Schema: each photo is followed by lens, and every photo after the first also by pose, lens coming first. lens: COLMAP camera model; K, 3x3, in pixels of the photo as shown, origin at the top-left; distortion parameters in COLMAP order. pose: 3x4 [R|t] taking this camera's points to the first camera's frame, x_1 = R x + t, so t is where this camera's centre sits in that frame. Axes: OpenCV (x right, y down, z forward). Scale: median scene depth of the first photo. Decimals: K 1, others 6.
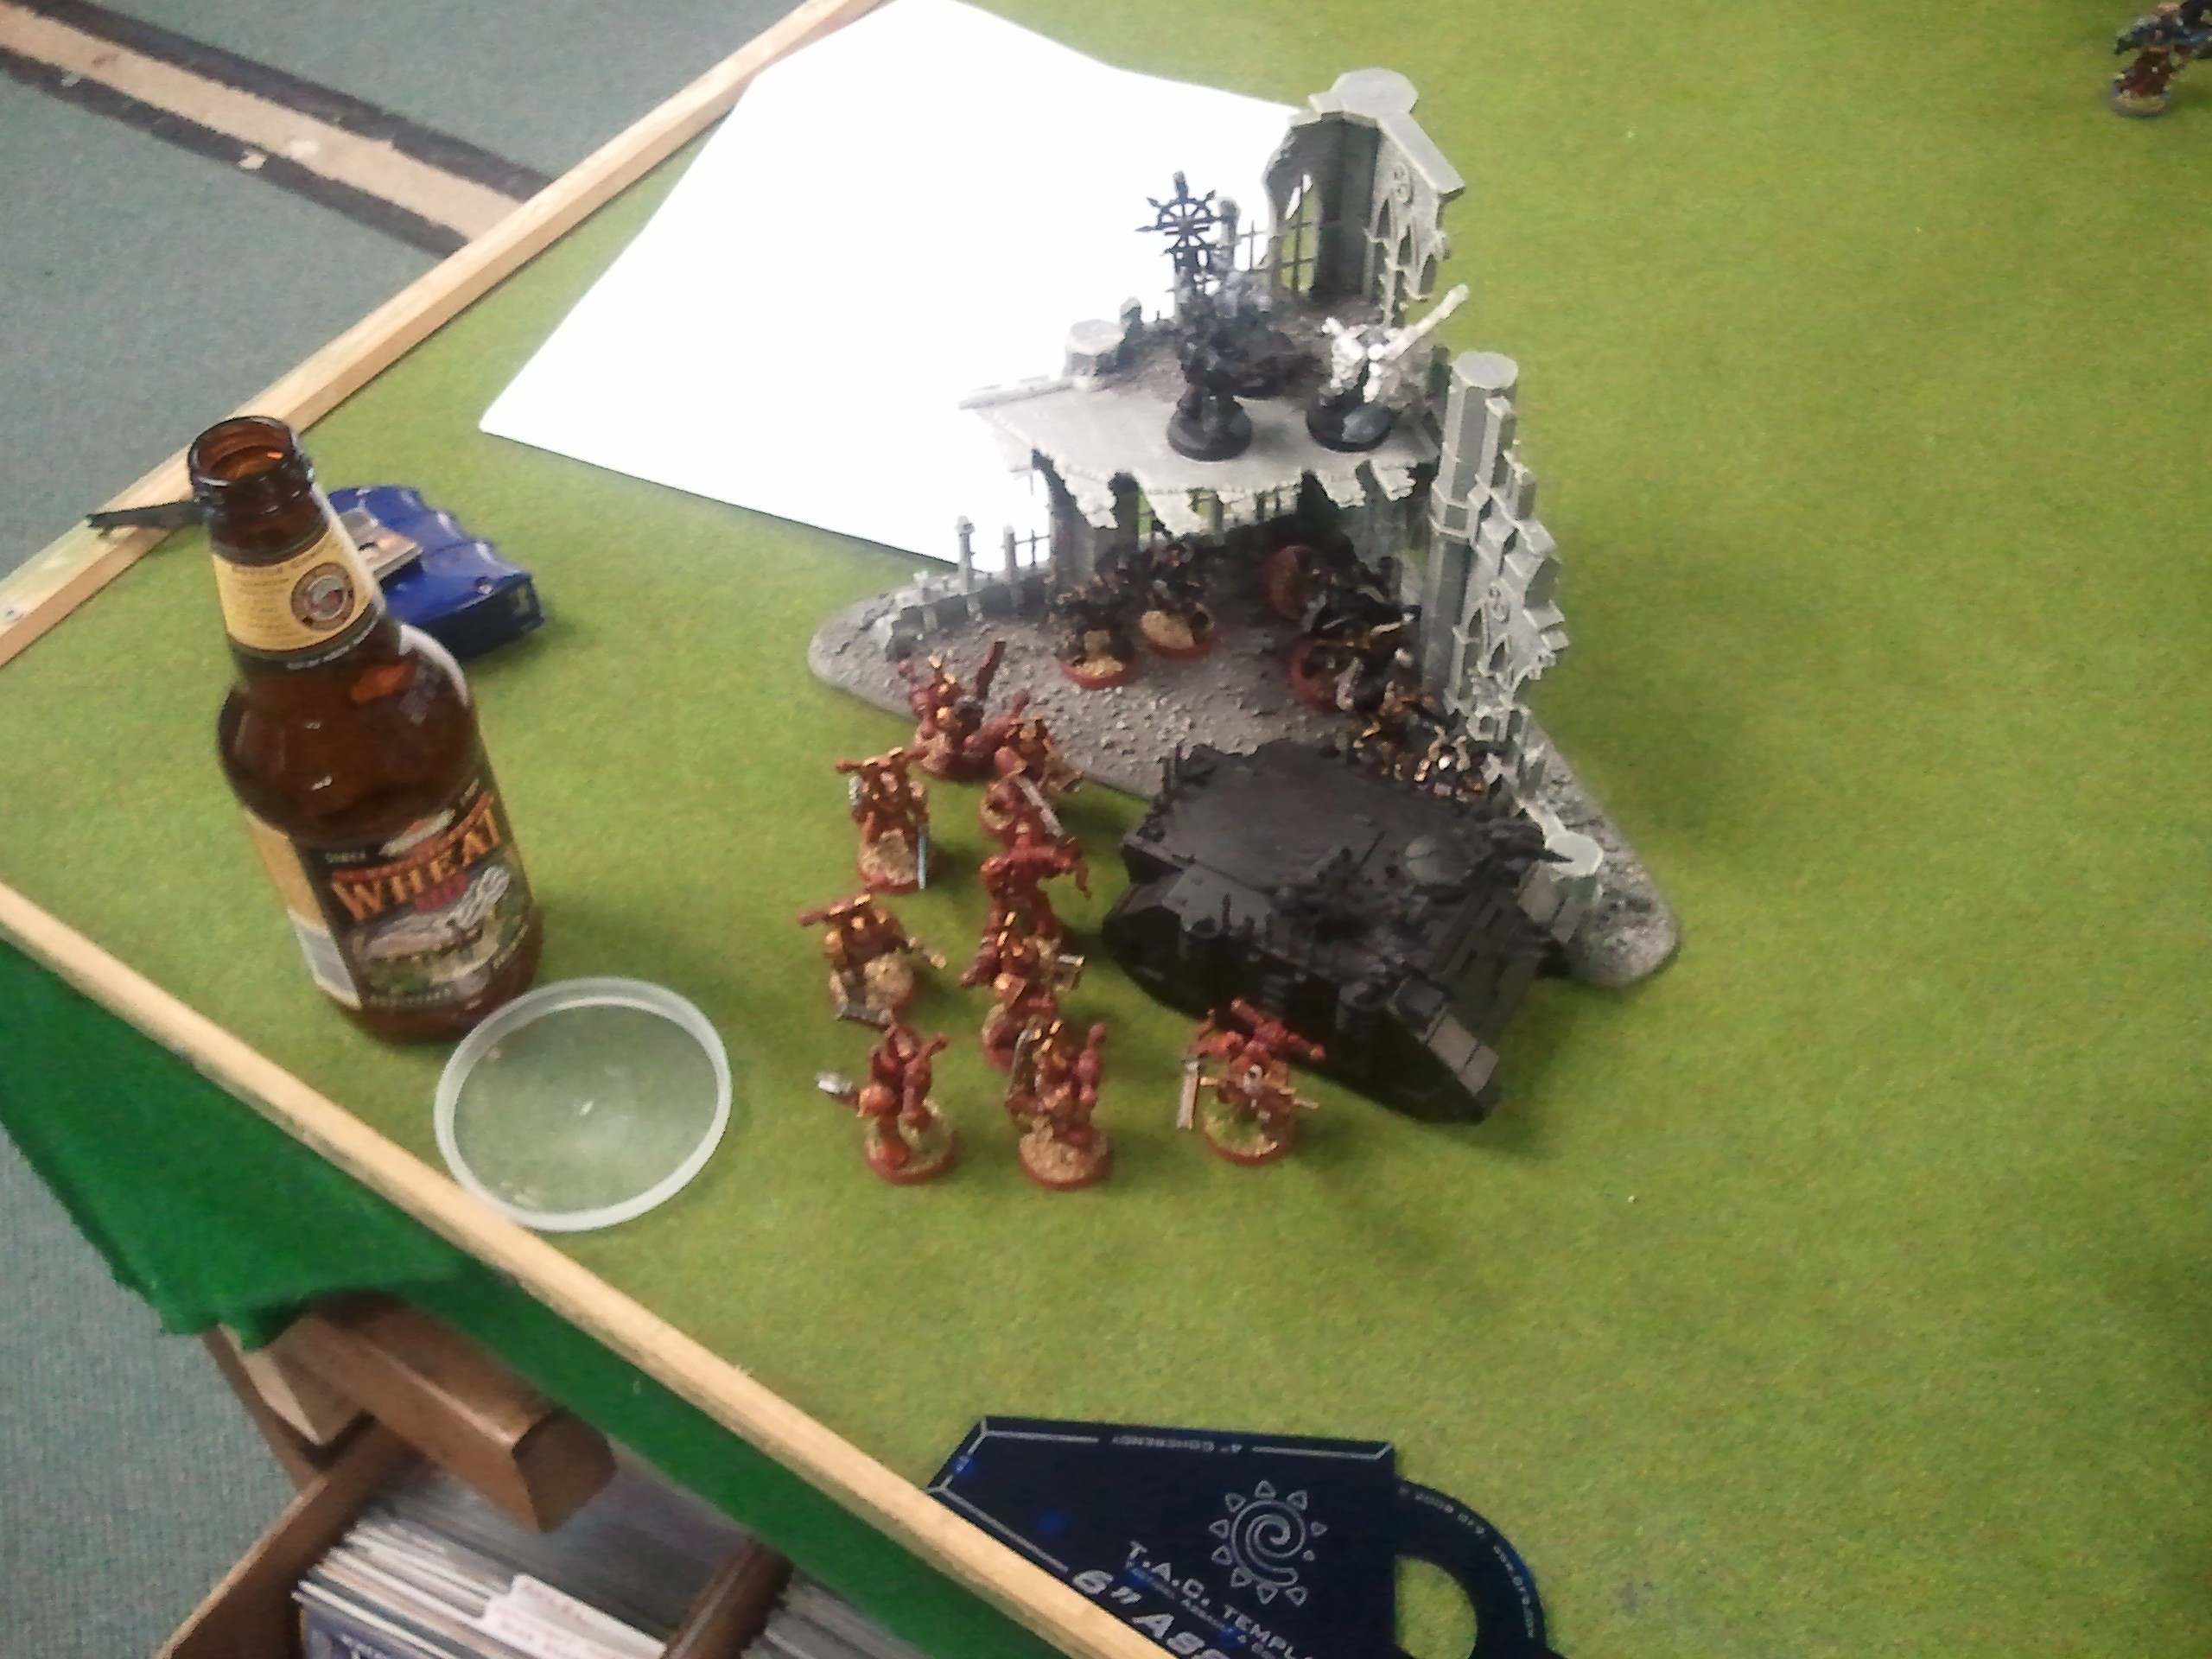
lens RADIAL K [[2305.0, 0, 1096.5], [0, 2305.0, 792.8], [0, 0, 1]] dist [0.013559, -0.170808]
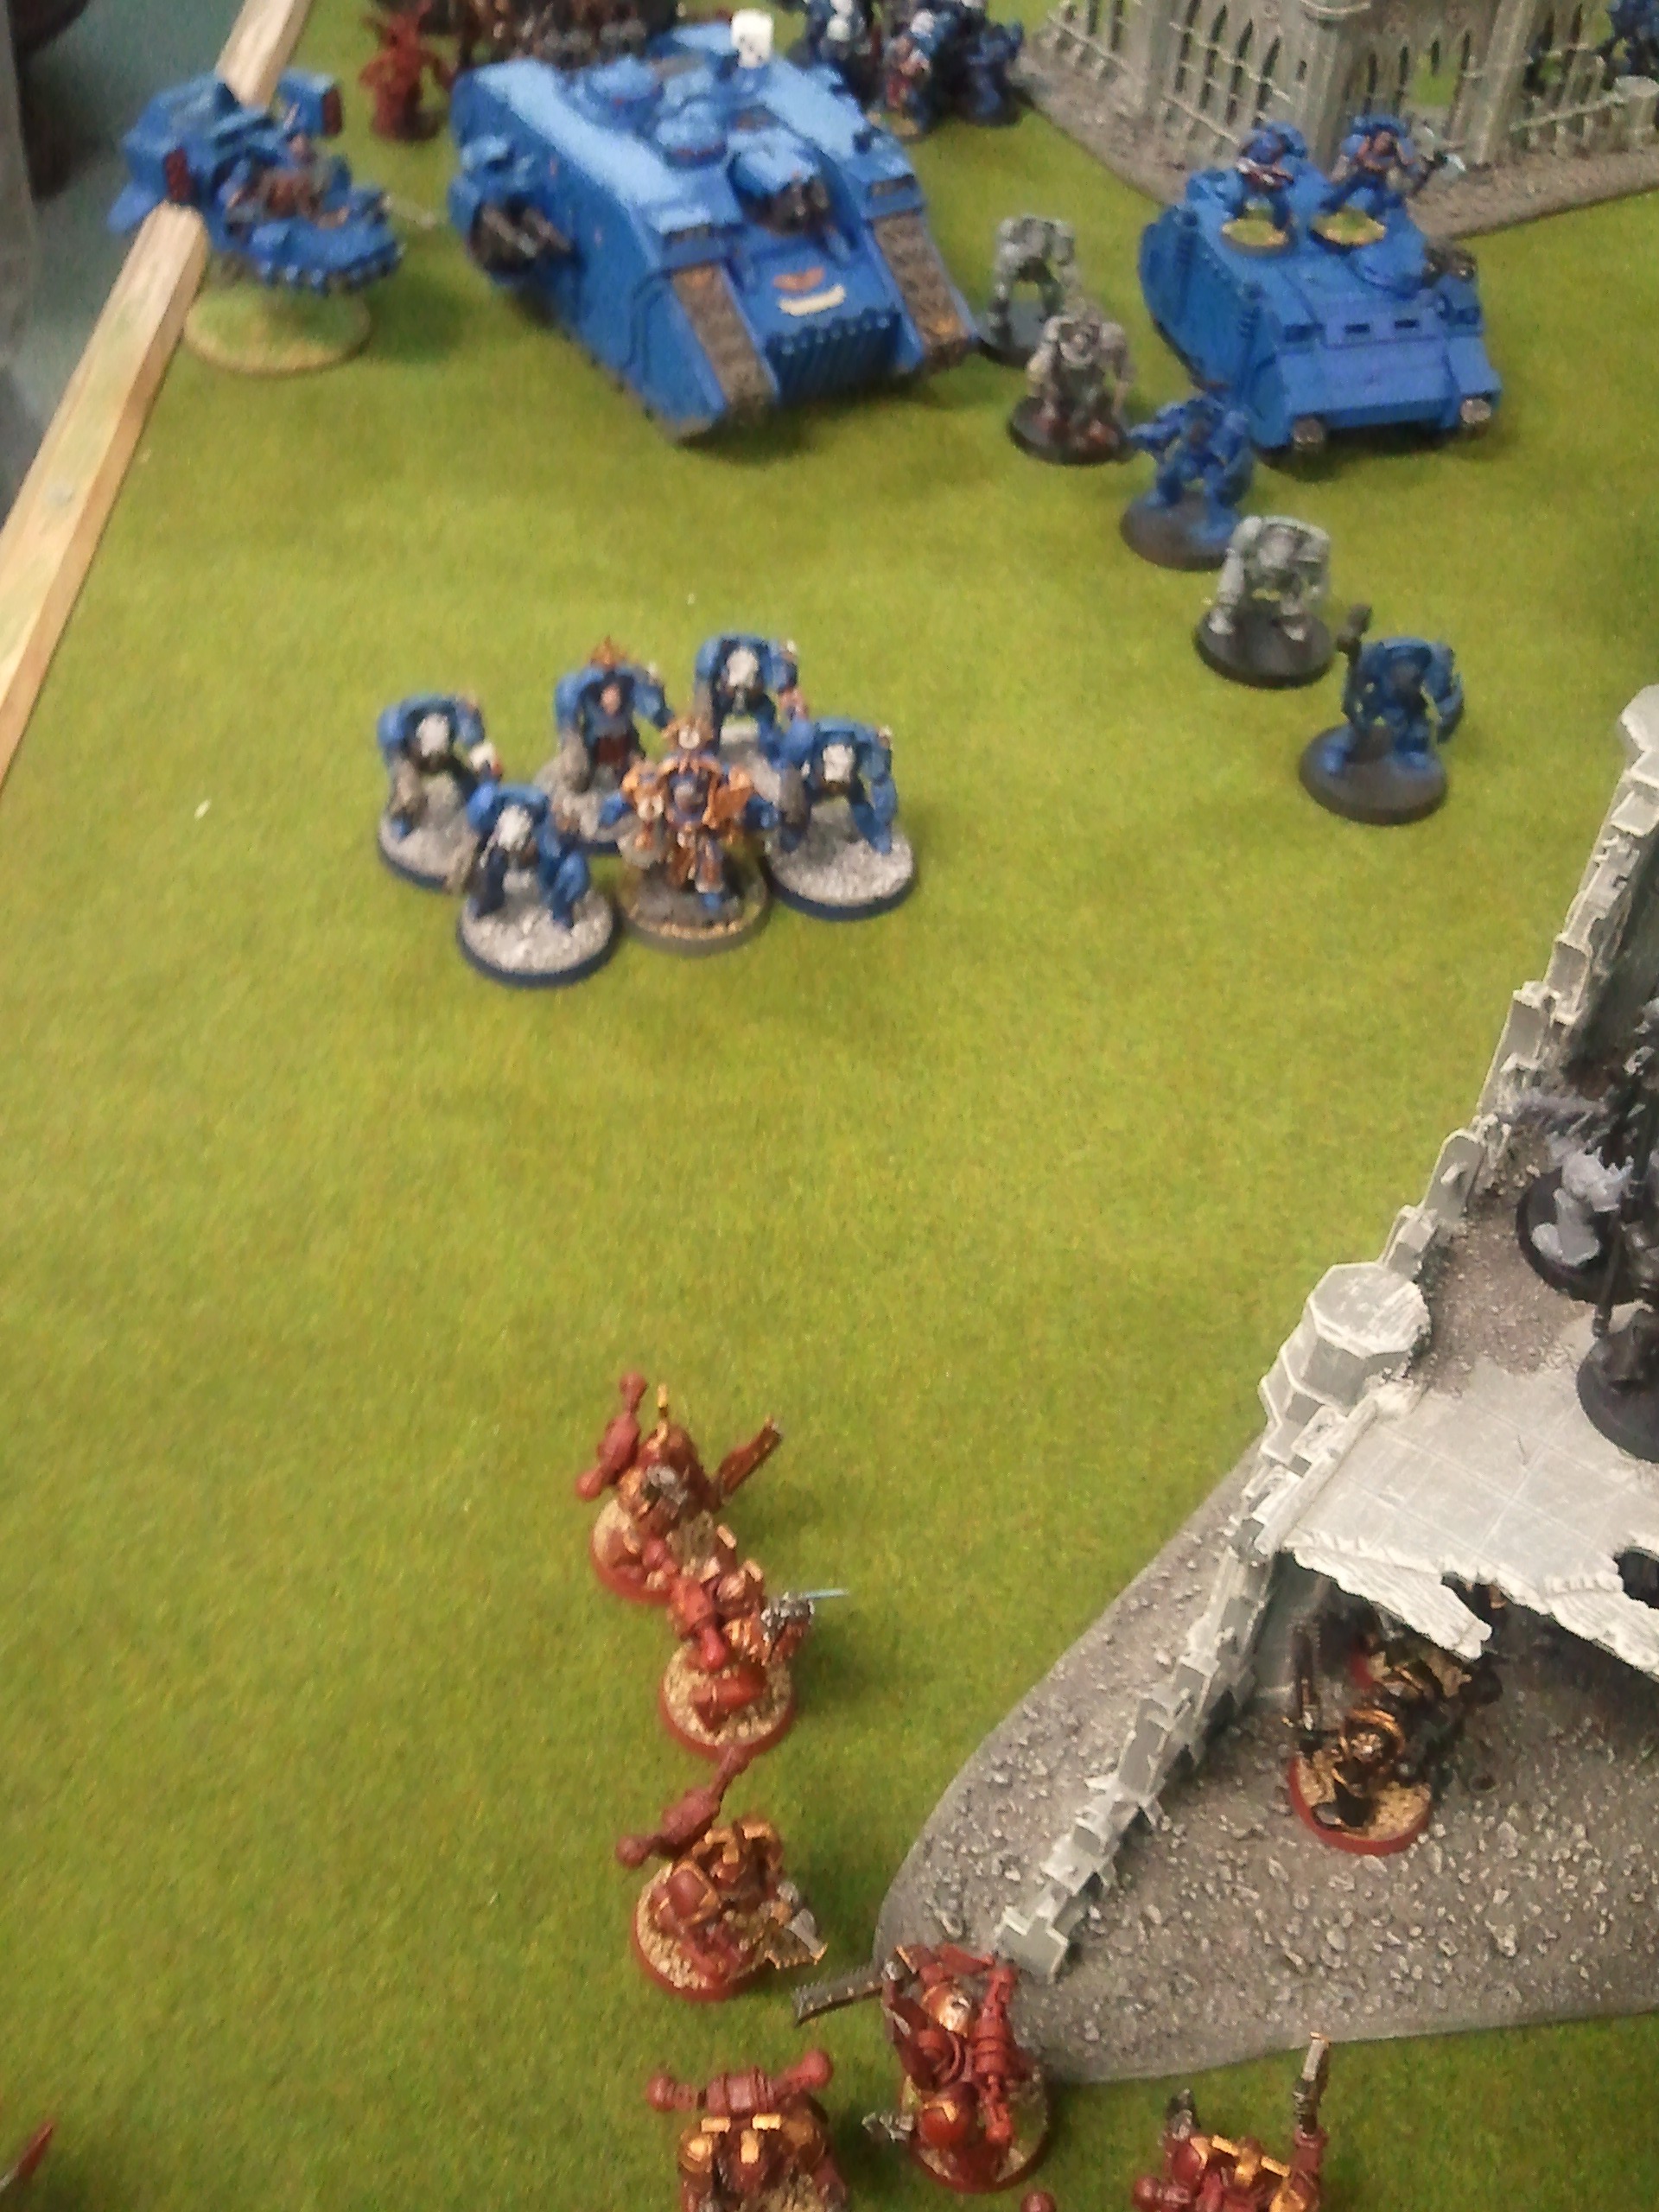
lens RADIAL K [[2305.0, 0, 829.5], [0, 2305.0, 1106.0], [0, 0, 1]] dist [0.013559, -0.170808]
pose [[0.836836, -0.350772, 0.420315, -0.317718], [0.366213, 0.929369, 0.046480, -0.318542], [-0.406932, 0.115029, 0.906187, 0.583579]]
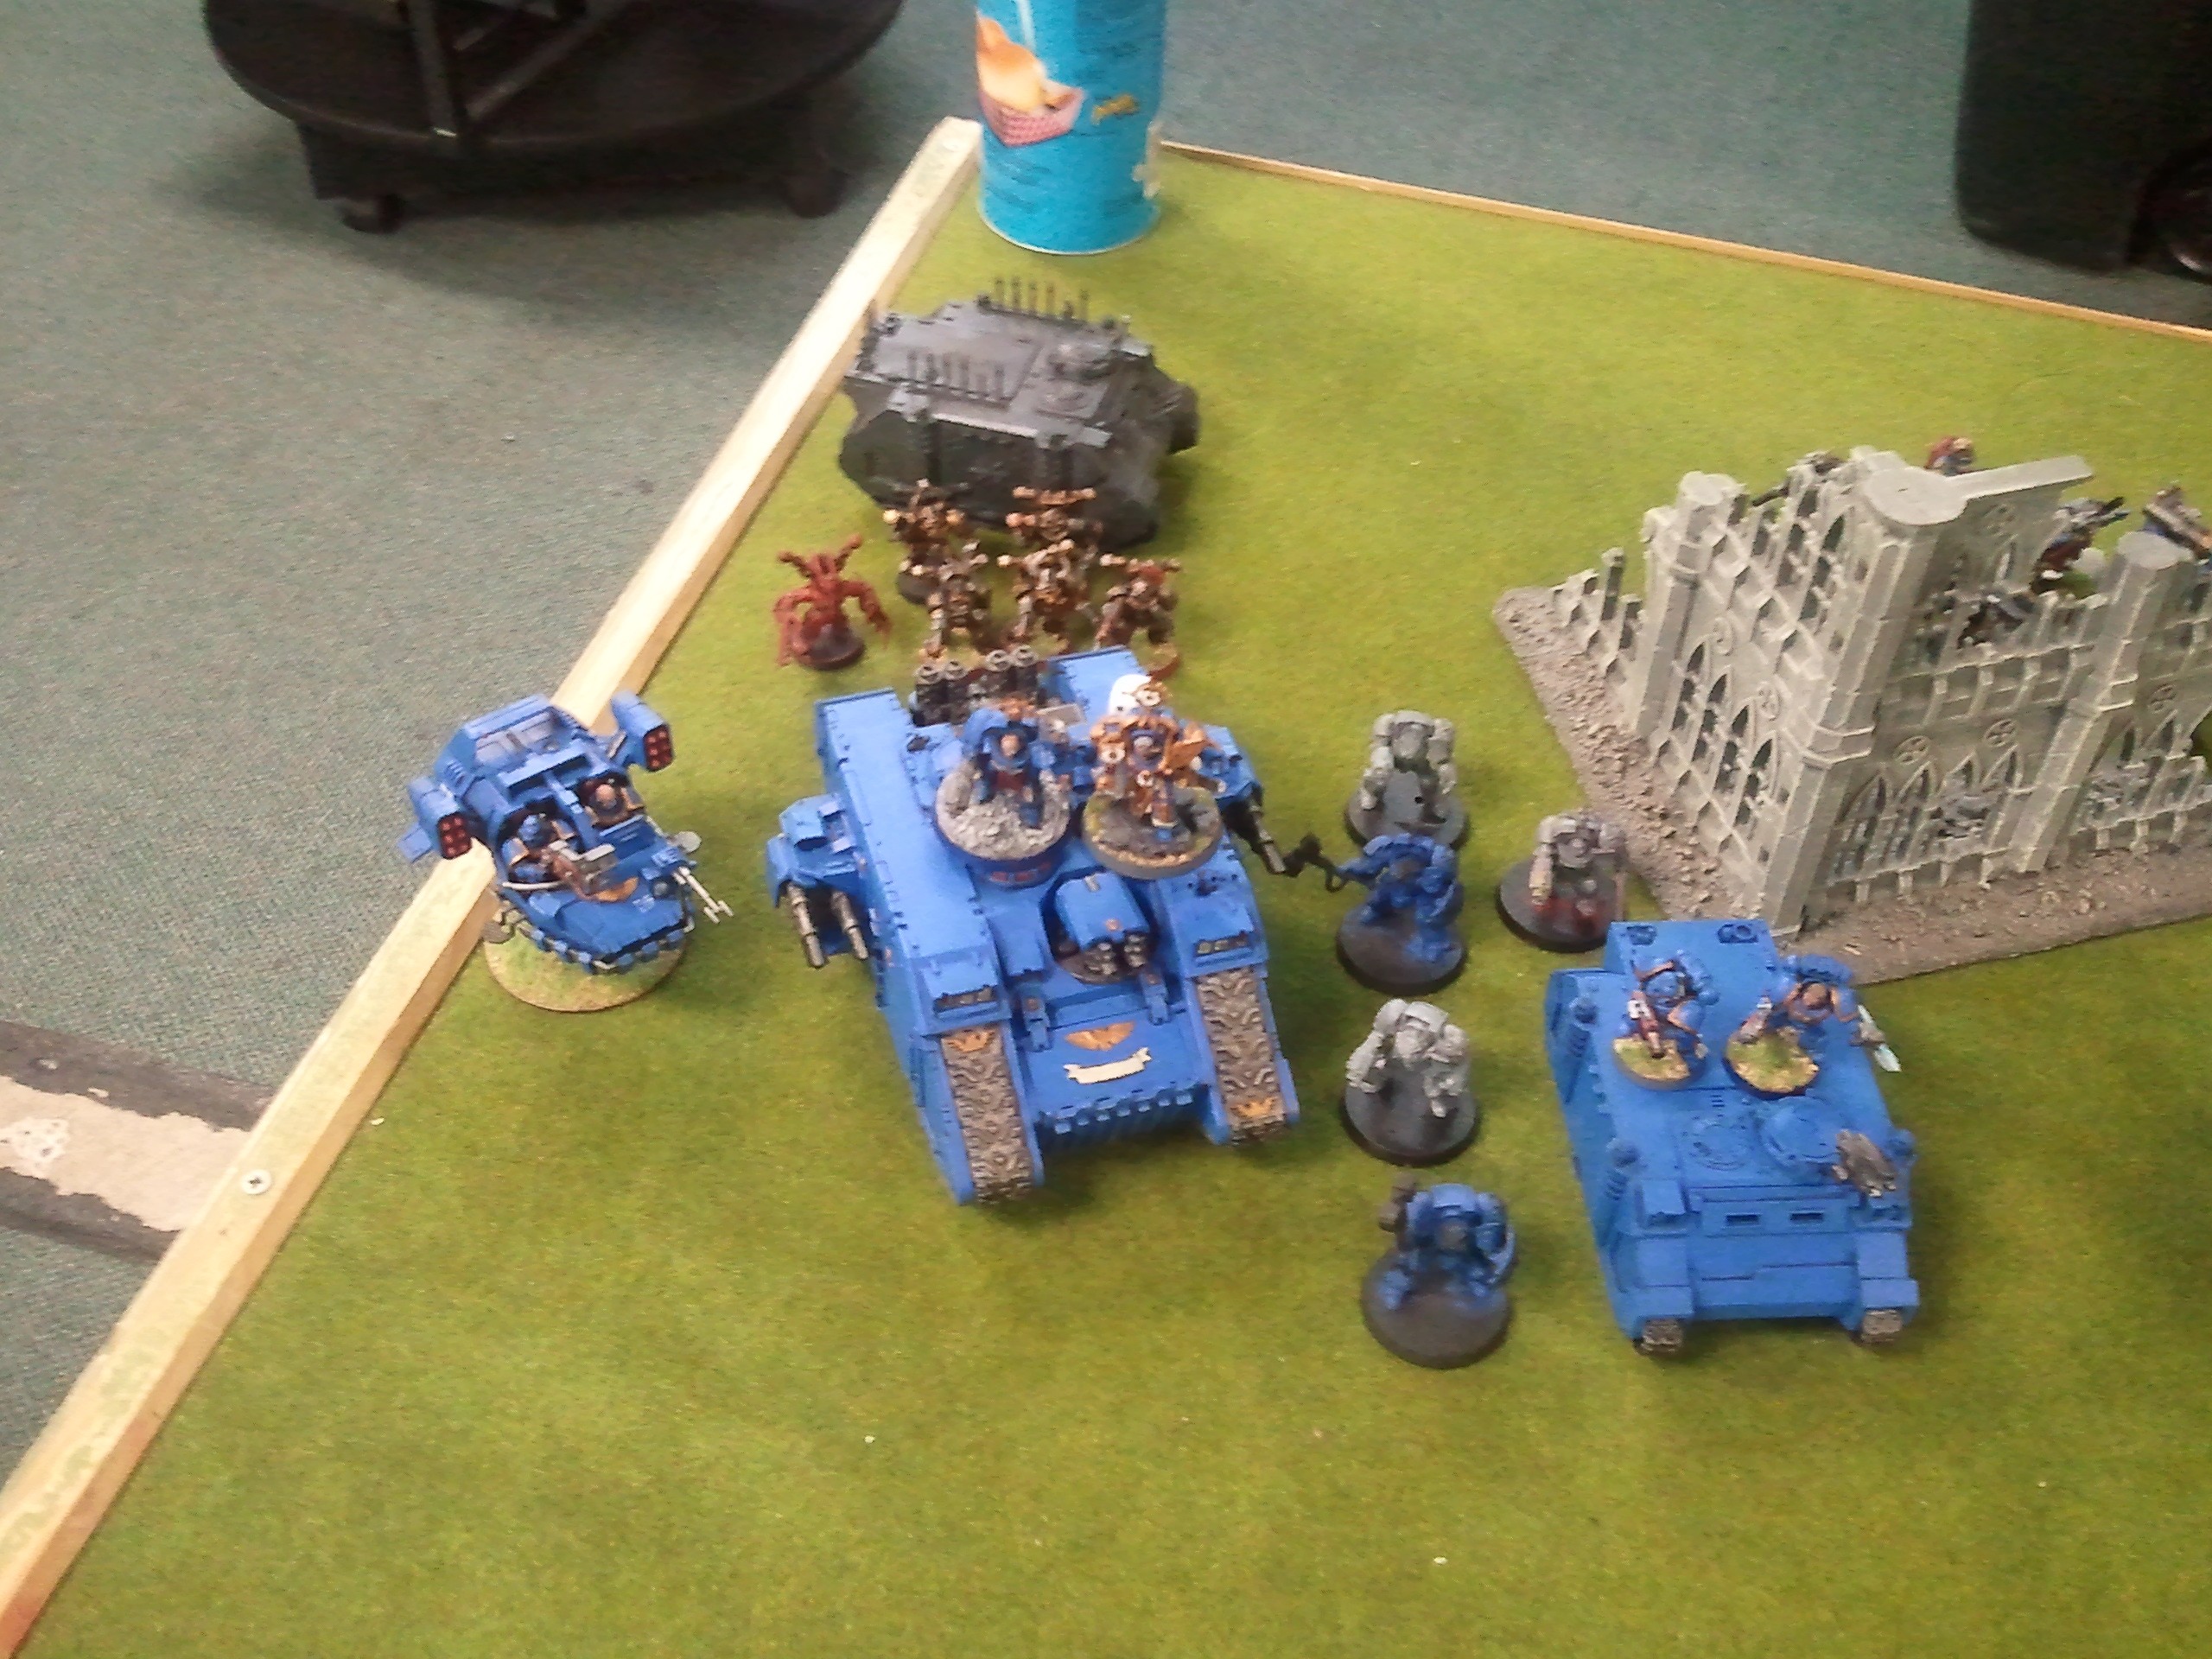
lens RADIAL K [[2338.2, 0, 1065.7], [0, 2338.2, 830.5], [0, 0, 1]] dist [0.110789, -0.619761]
pose [[0.954634, -0.176331, 0.239962, 0.035662], [0.201110, 0.976060, -0.082836, -0.645560], [-0.219611, 0.127337, 0.967242, 0.574718]]
